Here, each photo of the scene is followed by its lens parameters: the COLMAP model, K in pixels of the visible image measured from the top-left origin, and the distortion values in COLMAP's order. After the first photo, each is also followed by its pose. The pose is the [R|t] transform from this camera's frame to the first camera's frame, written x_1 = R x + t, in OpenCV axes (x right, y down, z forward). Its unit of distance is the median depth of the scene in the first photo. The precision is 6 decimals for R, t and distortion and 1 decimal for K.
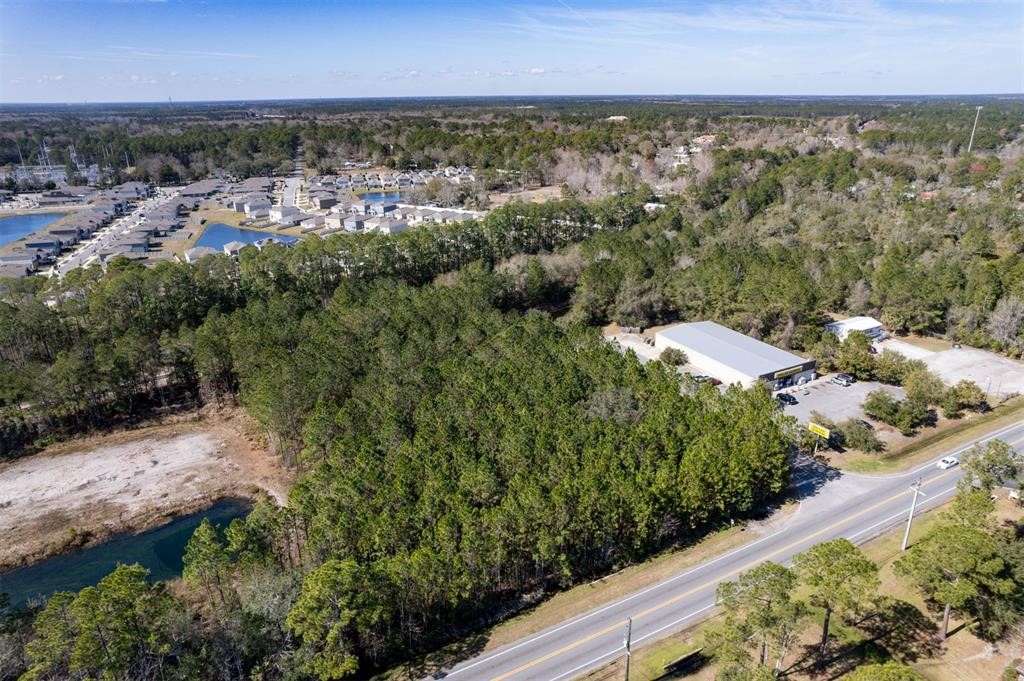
lens RADIAL K [[655.7, 0, 512.0], [0, 655.7, 340.5], [0, 0, 1]] dist [-0.076997, 0.068038]
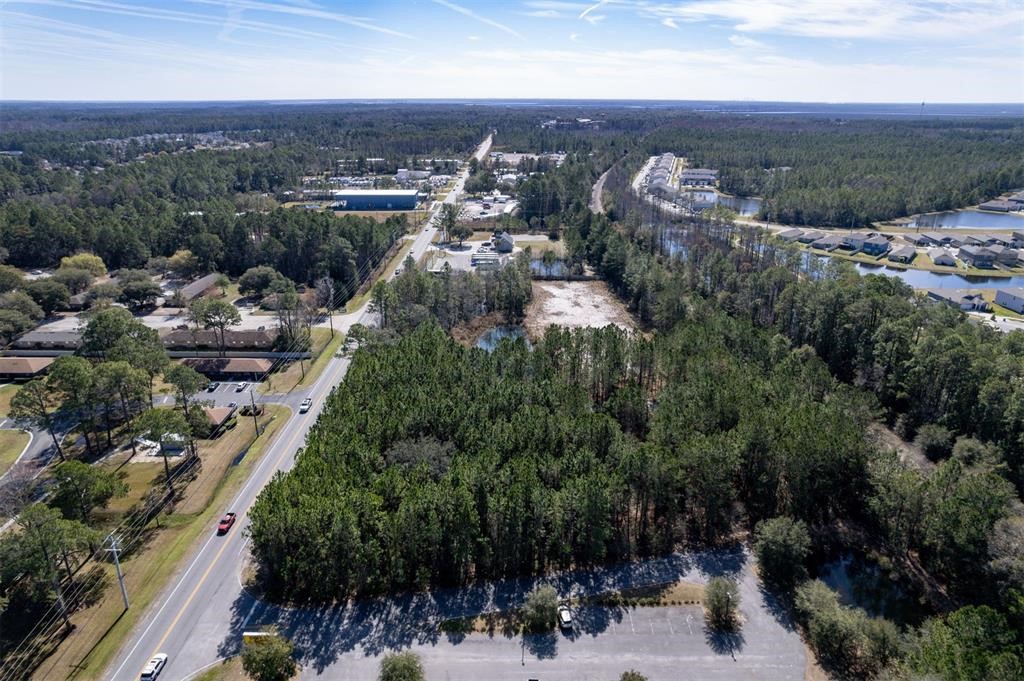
lens RADIAL K [[655.7, 0, 512.0], [0, 655.7, 340.5], [0, 0, 1]] dist [-0.076997, 0.068038]
pose [[-0.476460, 0.312602, -0.821745, 0.542011], [-0.302388, 0.819369, 0.487027, -0.356636], [0.825559, 0.480535, -0.295870, 0.848099]]
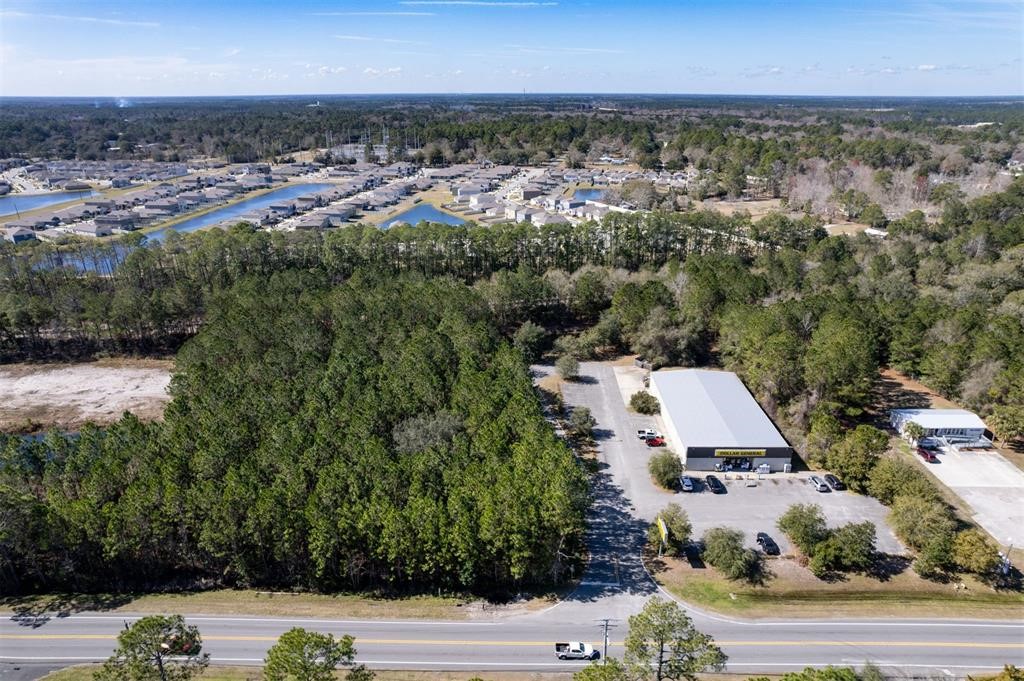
lens RADIAL K [[655.7, 0, 512.0], [0, 655.7, 340.5], [0, 0, 1]] dist [-0.076997, 0.068038]
pose [[0.876135, 0.180847, -0.446857, 0.417191], [-0.178345, 0.982793, 0.048072, -0.059155], [0.447861, 0.037577, 0.893313, 0.143311]]
